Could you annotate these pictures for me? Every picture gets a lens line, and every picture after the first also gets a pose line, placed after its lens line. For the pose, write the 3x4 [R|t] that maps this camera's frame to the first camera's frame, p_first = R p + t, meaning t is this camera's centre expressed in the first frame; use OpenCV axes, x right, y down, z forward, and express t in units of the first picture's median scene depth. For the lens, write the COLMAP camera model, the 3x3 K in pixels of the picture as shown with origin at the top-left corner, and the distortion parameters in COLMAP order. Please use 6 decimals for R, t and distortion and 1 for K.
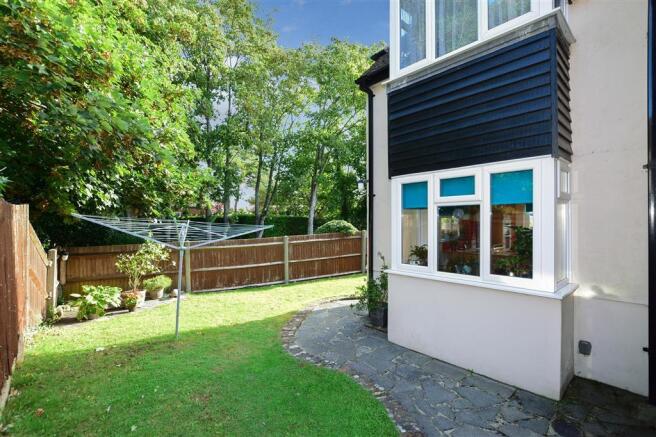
lens RADIAL K [[298.0, 0, 328.3], [0, 298.0, 222.1], [0, 0, 1]] dist [-0.016268, -0.000932]
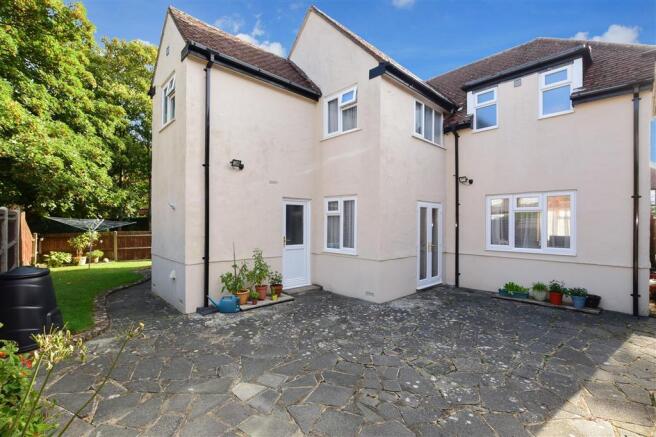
lens RADIAL K [[298.6, 0, 327.5], [0, 298.6, 217.9], [0, 0, 1]] dist [-0.005346, -0.000496]
pose [[0.999567, 0.005769, 0.028867, 0.886373], [-0.005236, 0.999815, -0.018507, 0.011818], [-0.028968, 0.018348, 0.999412, -0.966408]]
